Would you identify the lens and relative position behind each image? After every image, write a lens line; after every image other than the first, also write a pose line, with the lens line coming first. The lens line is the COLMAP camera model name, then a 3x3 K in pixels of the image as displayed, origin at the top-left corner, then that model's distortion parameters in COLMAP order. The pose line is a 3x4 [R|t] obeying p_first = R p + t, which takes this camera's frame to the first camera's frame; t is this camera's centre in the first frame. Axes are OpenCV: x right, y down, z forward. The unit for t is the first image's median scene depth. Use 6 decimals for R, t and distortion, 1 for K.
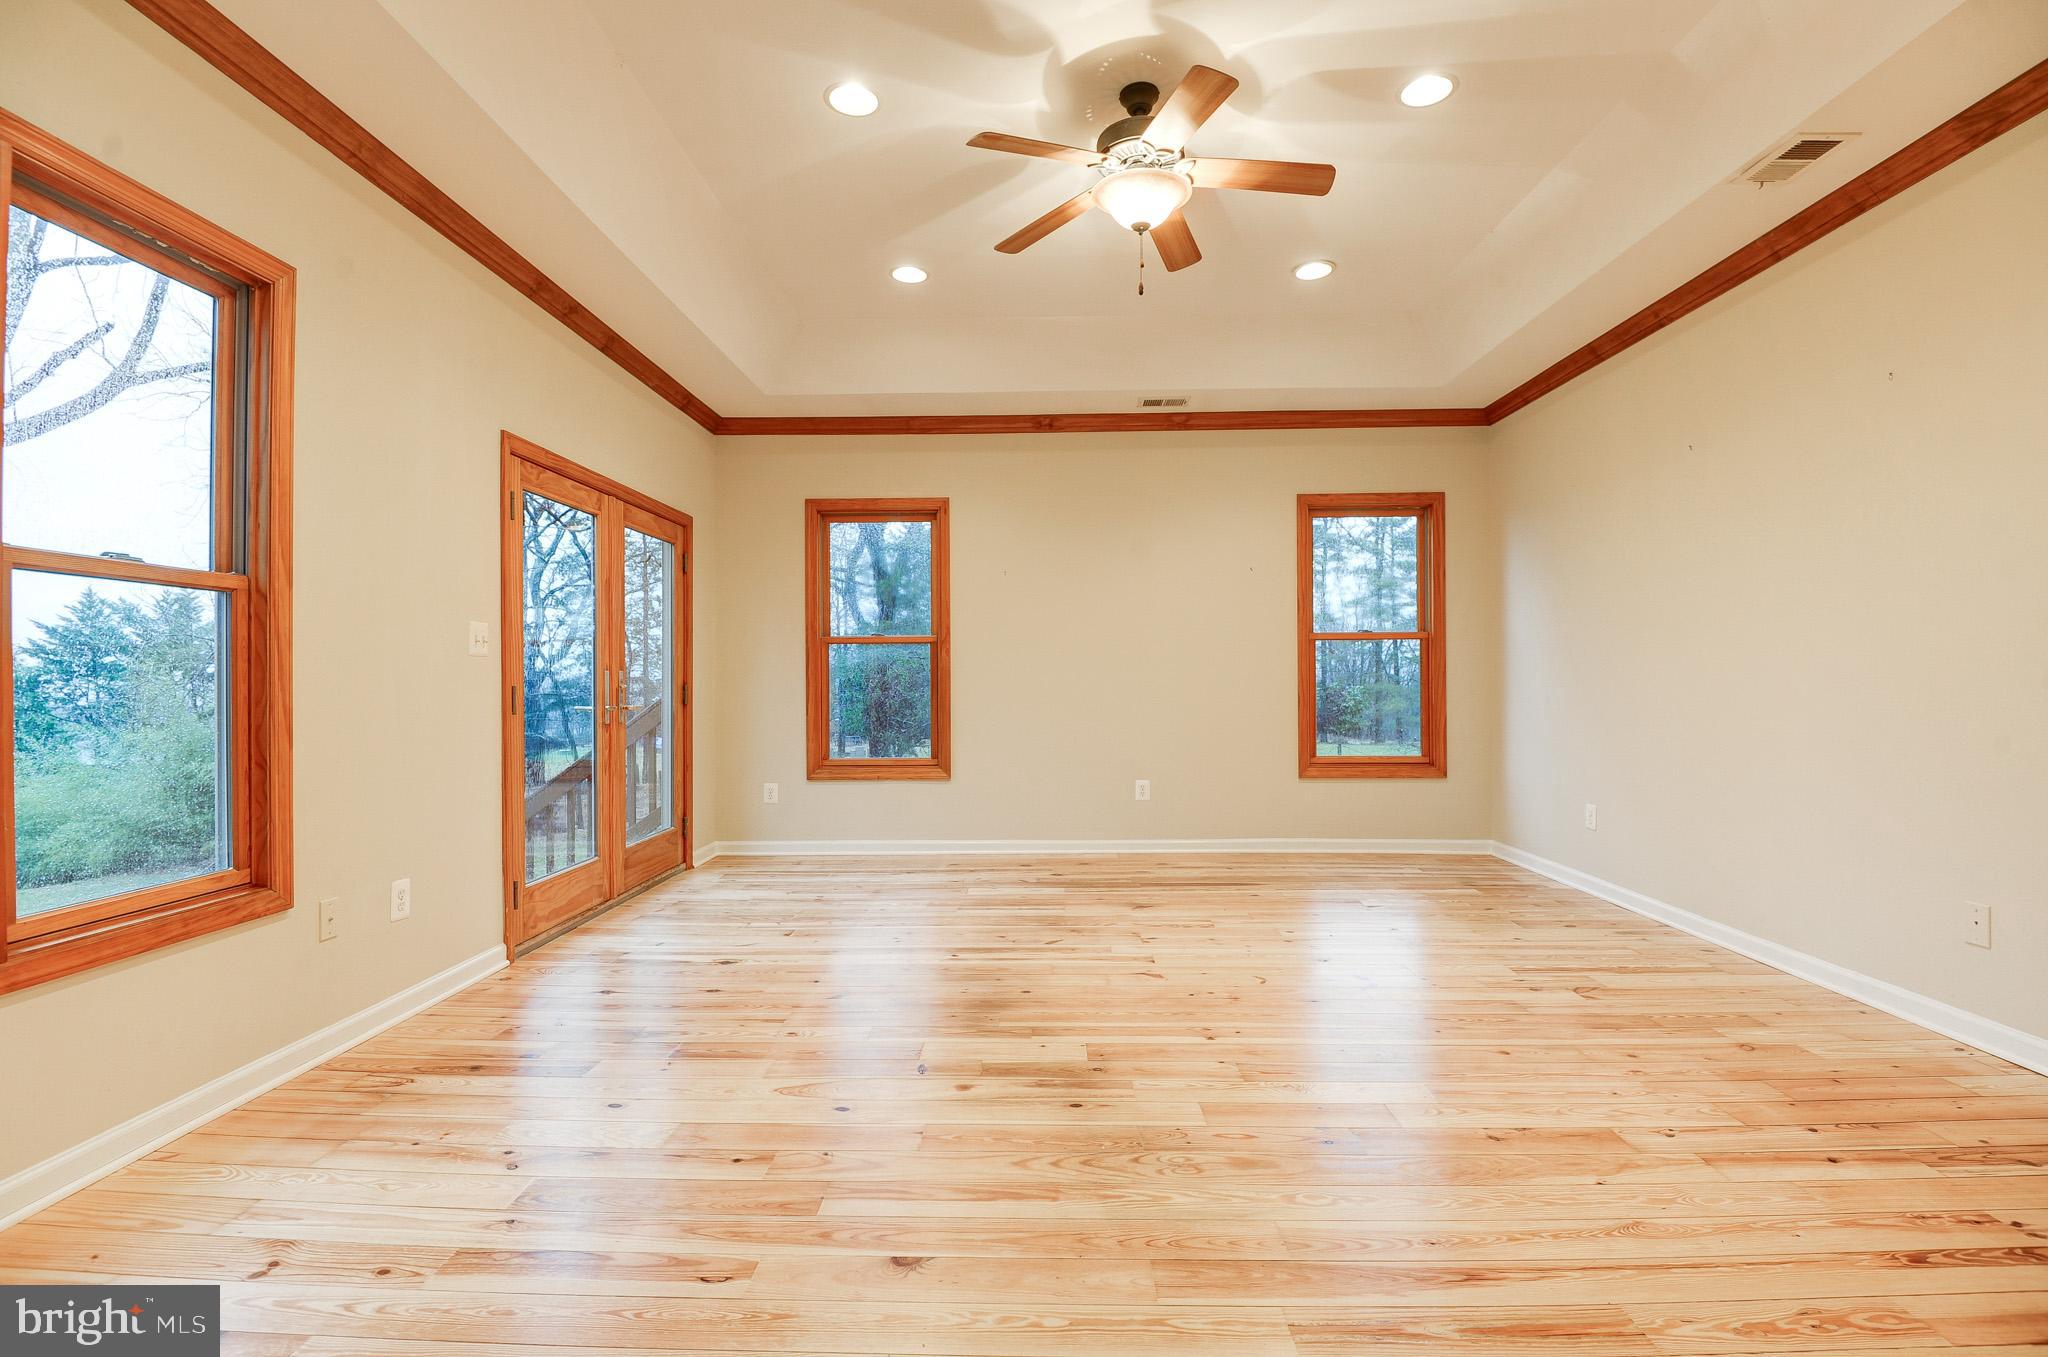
lens RADIAL K [[957.5, 0, 1010.8], [0, 957.5, 676.3], [0, 0, 1]] dist [-0.005486, -0.010726]
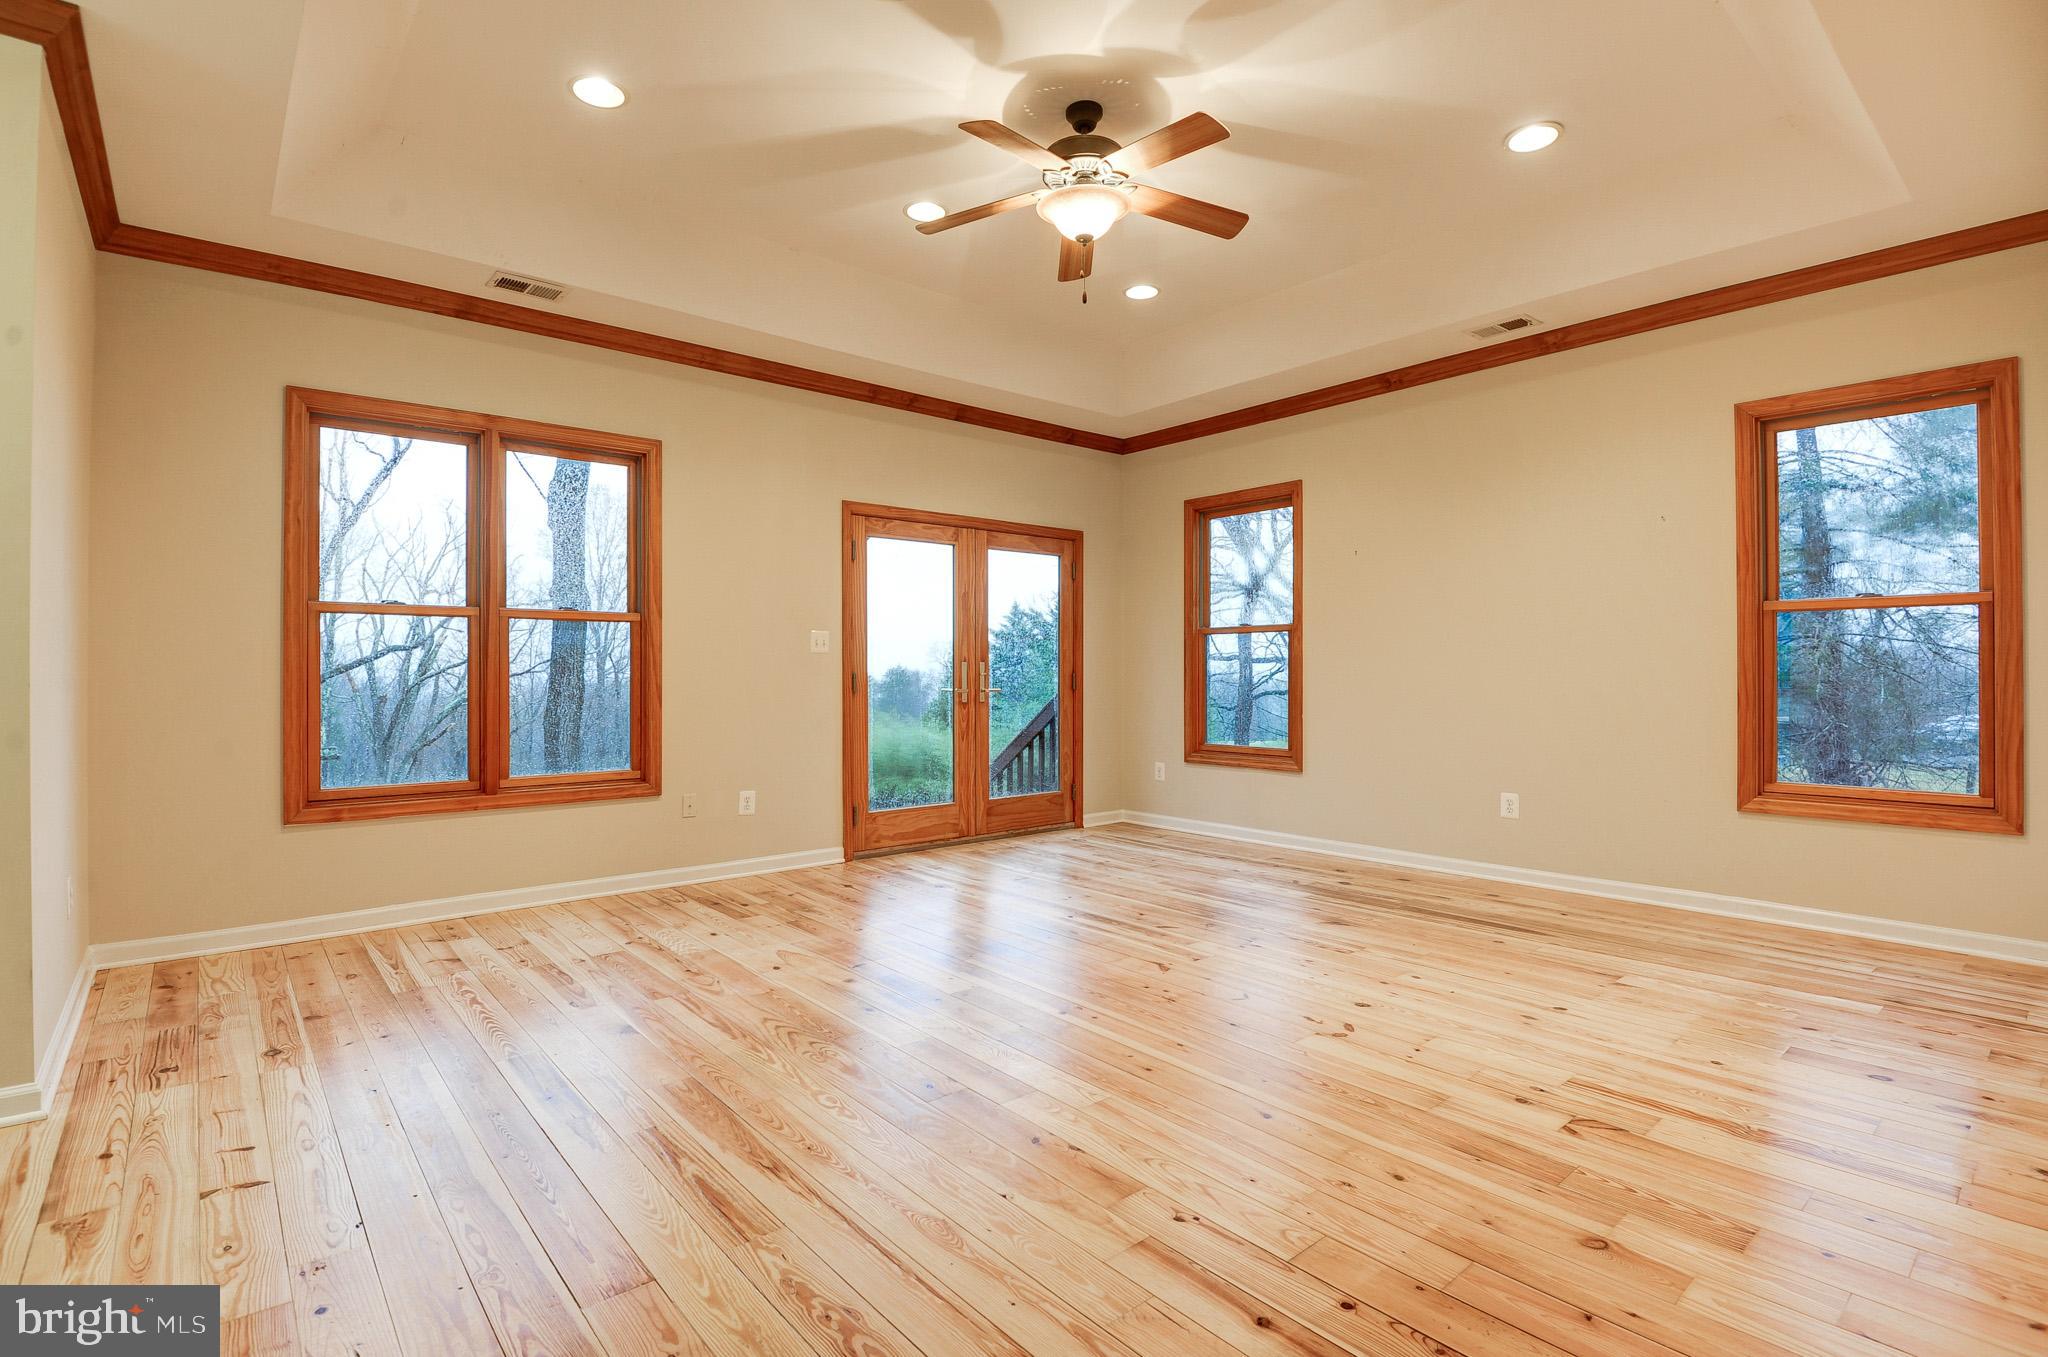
lens RADIAL K [[957.5, 0, 969.6], [0, 957.5, 666.7], [0, 0, 1]] dist [-0.005486, -0.010726]
pose [[0.647323, -0.000529, -0.762215, 0.832765], [0.002187, 0.999997, 0.001164, -0.001455], [0.762213, -0.002420, 0.647322, 0.218780]]
